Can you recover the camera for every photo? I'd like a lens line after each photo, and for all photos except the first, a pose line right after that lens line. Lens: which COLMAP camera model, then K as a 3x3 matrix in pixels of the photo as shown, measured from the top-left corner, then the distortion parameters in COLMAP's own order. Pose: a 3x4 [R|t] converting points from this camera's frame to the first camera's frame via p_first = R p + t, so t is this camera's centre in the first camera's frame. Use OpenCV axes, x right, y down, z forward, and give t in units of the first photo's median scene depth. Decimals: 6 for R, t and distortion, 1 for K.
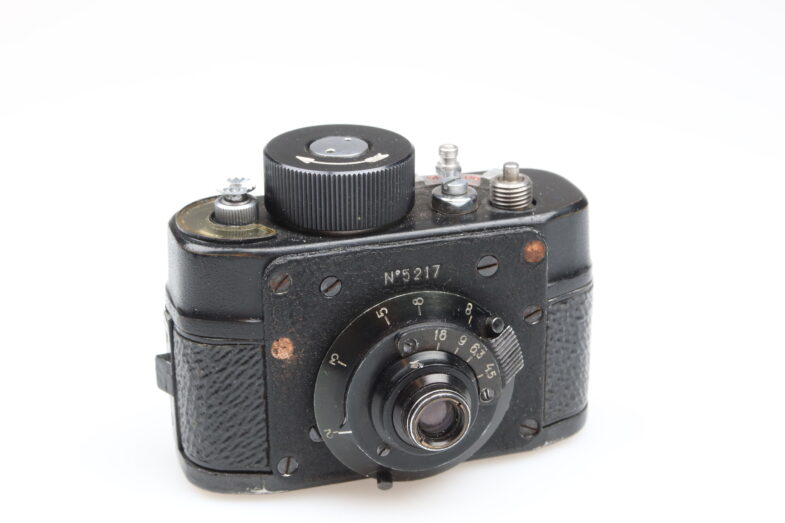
lens RADIAL K [[1727.9, 0, 392.5], [0, 1727.9, 261.5], [0, 0, 1]] dist [0.036001, 0.017660]
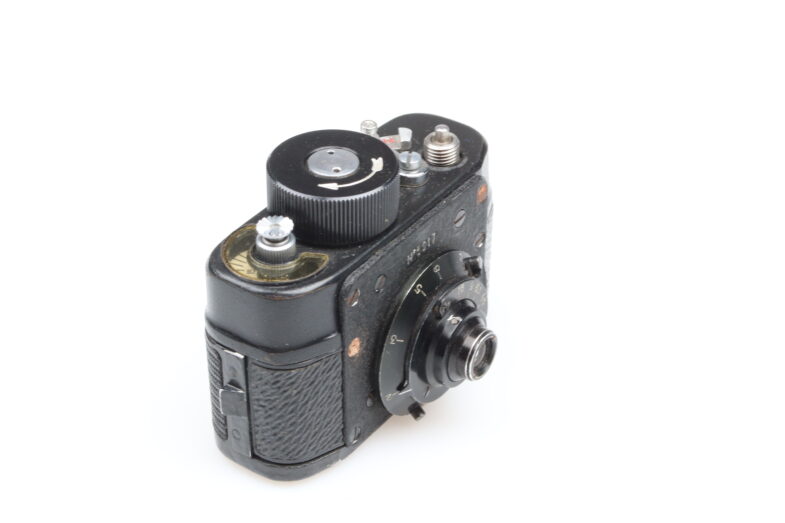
lens RADIAL K [[1727.9, 0, 392.5], [0, 1727.9, 261.5], [0, 0, 1]] dist [0.036001, 0.017660]
pose [[0.790758, -0.343535, 0.506641, -0.604699], [0.223962, 0.932653, 0.282841, -0.321935], [-0.569686, -0.110191, 0.814442, 0.048791]]
